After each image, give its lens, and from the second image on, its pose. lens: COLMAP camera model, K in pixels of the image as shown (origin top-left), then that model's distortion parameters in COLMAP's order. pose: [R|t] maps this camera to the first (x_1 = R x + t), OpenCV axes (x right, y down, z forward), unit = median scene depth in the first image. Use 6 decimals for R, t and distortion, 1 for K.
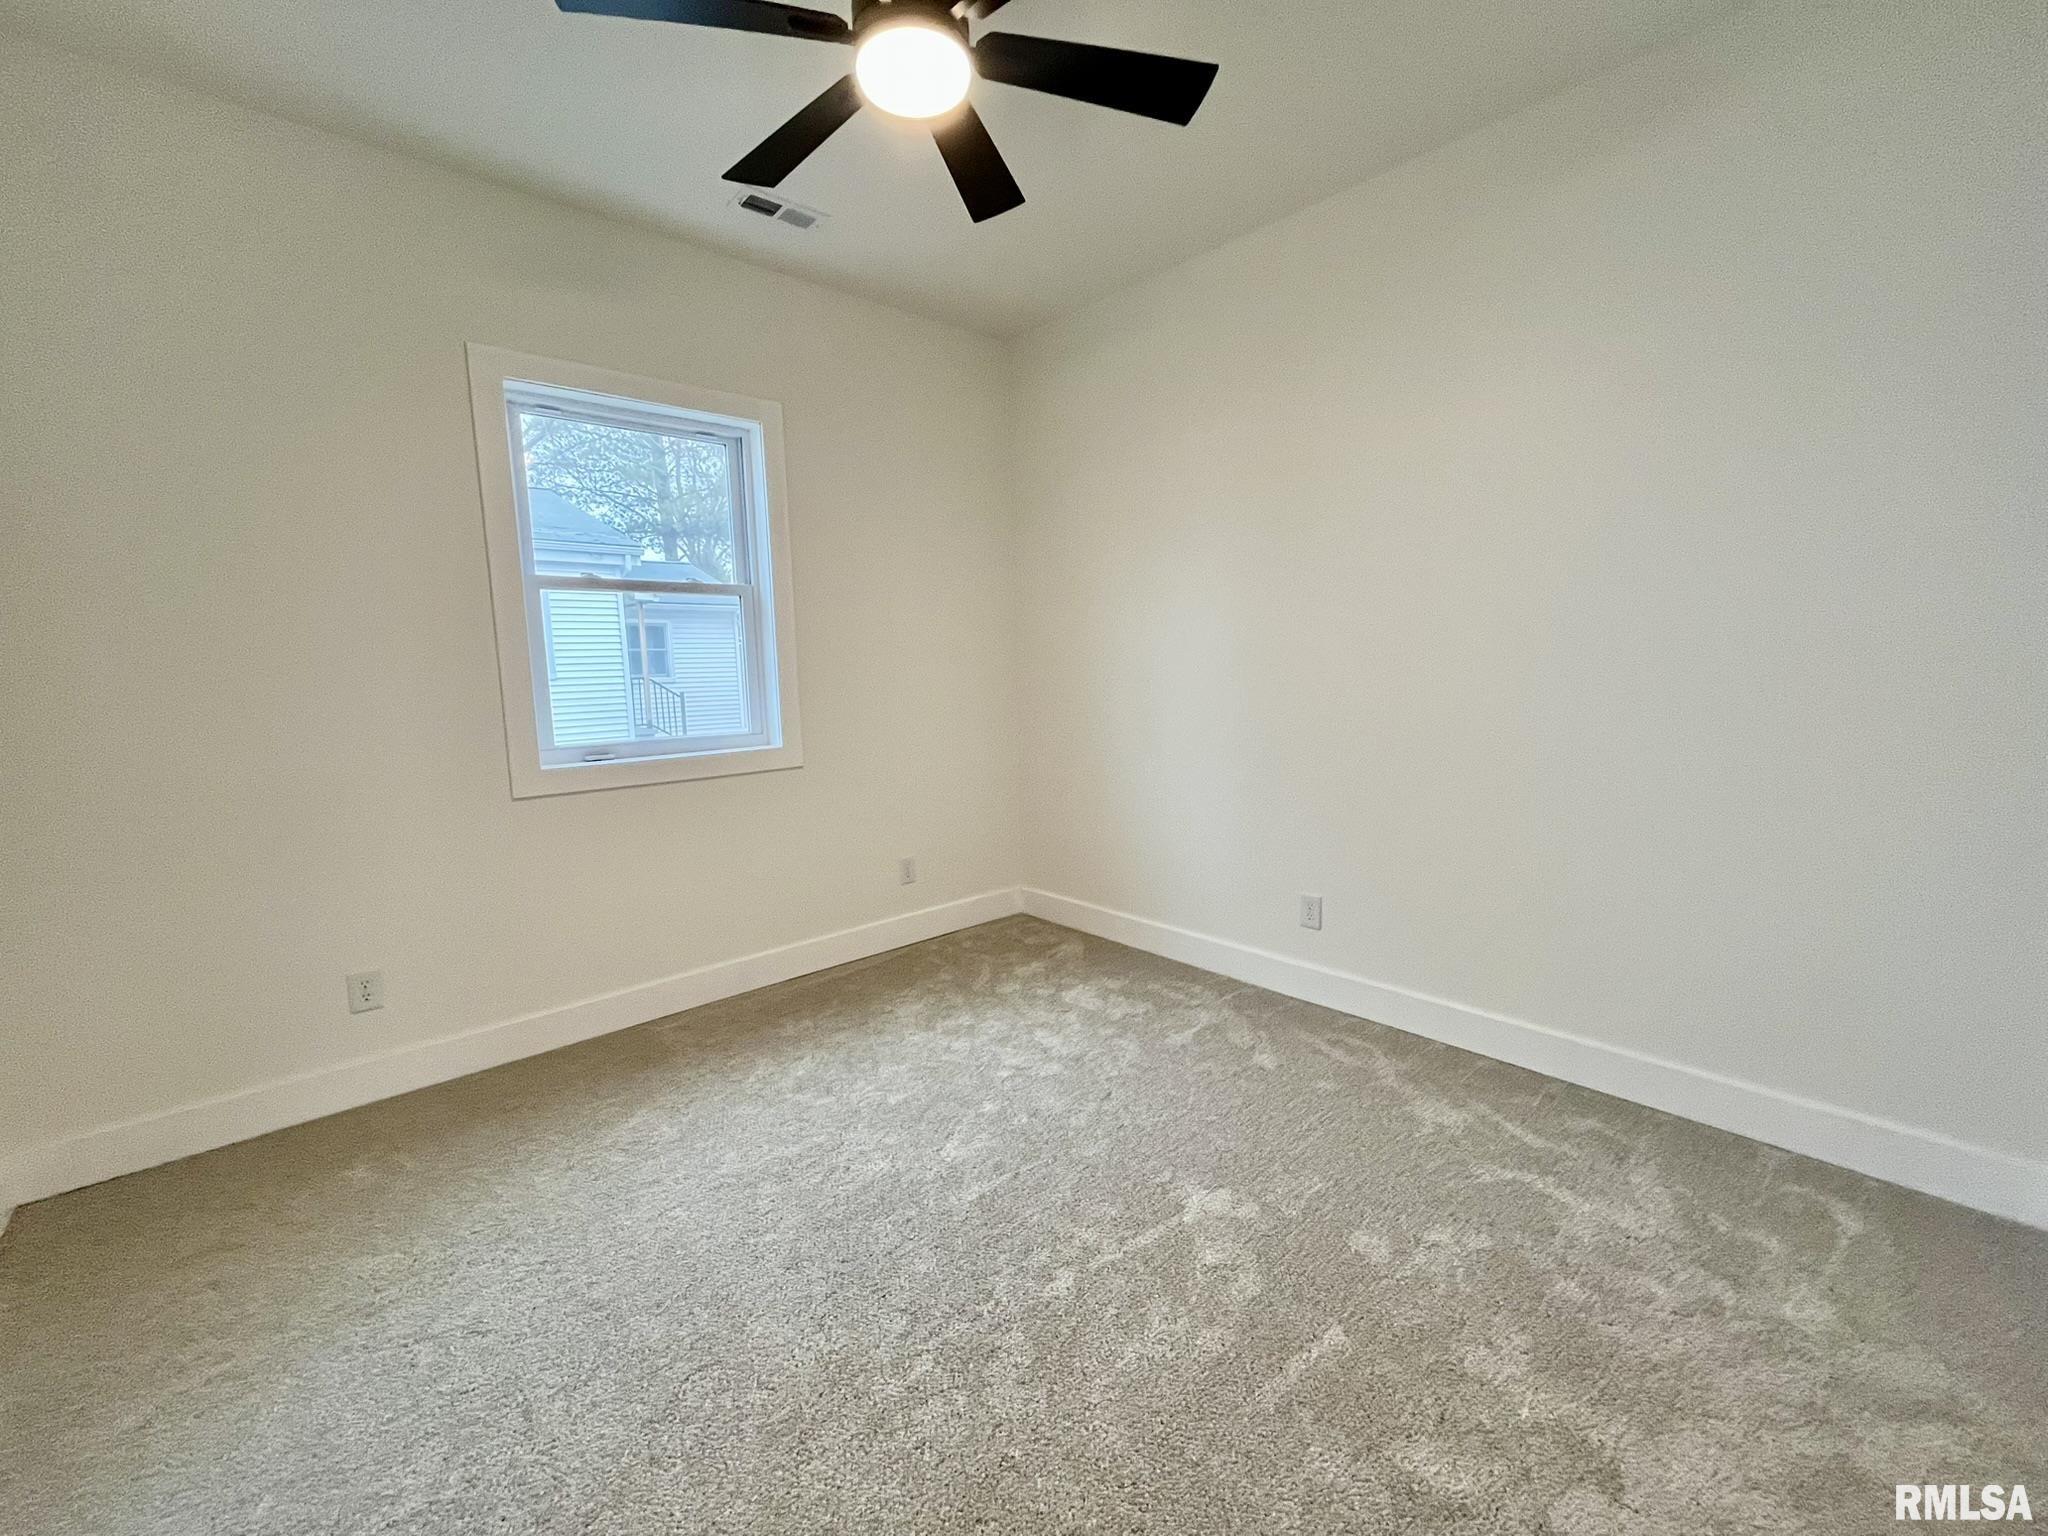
lens RADIAL K [[826.4, 0, 1030.7], [0, 826.4, 788.4], [0, 0, 1]] dist [-0.003450, -0.000093]
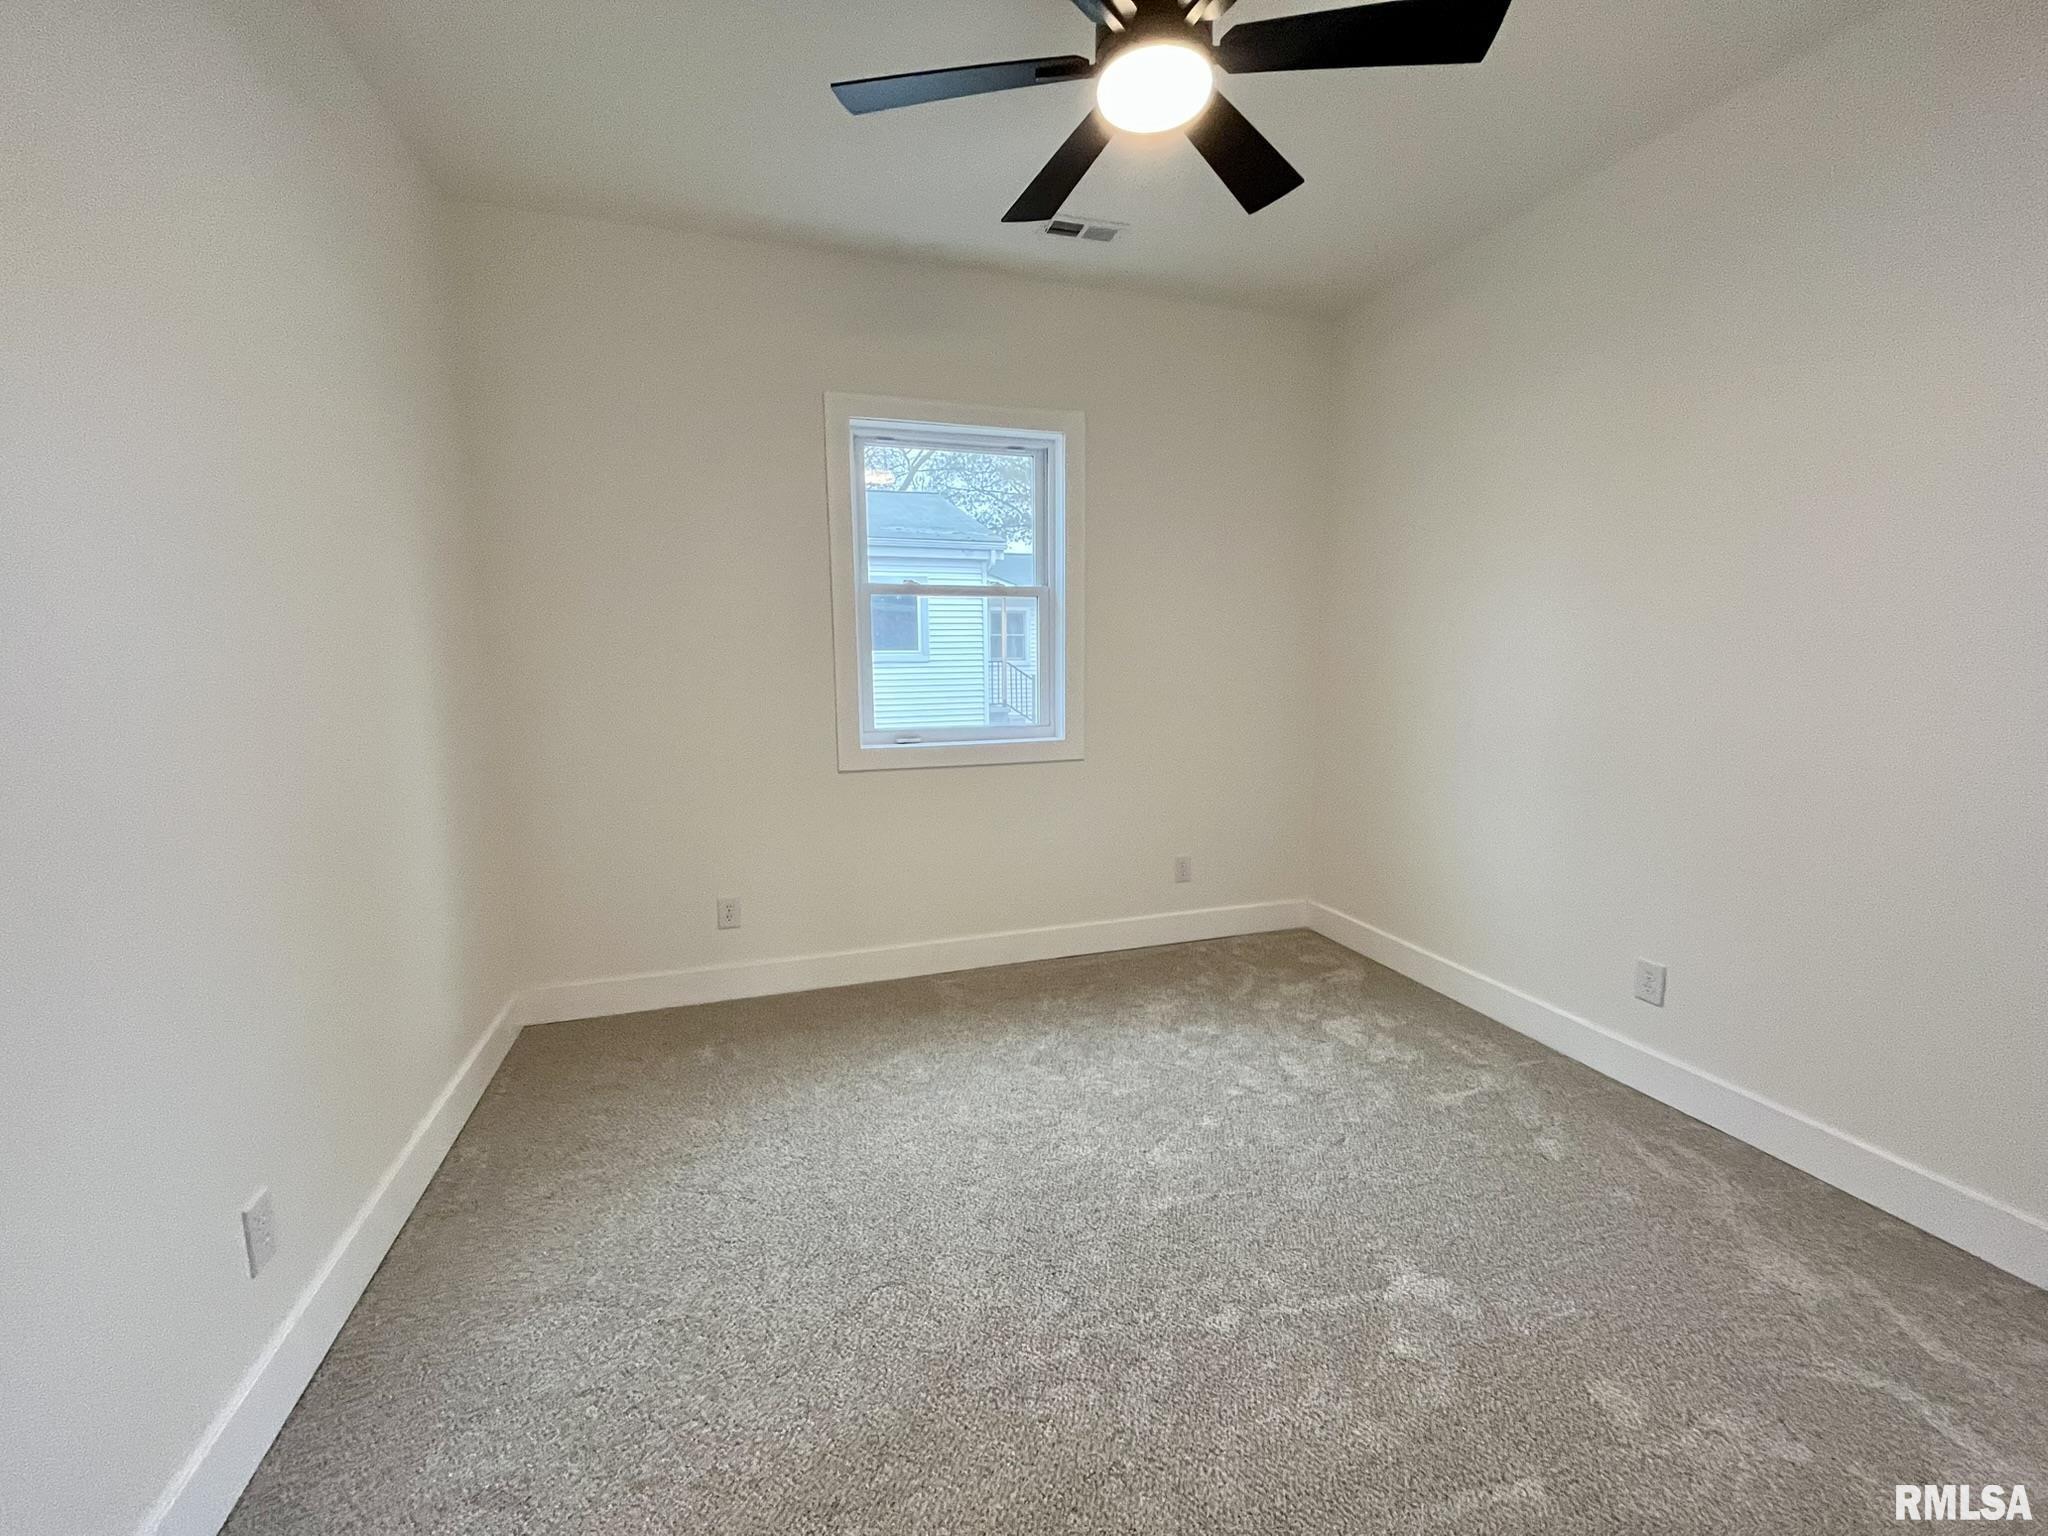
lens RADIAL K [[826.4, 0, 1018.5], [0, 826.4, 792.1], [0, 0, 1]] dist [-0.003450, -0.000093]
pose [[0.912145, 0.085916, -0.400761, 0.116896], [-0.077623, 0.996299, 0.036916, -0.027397], [0.402449, -0.002564, 0.915439, 0.010584]]
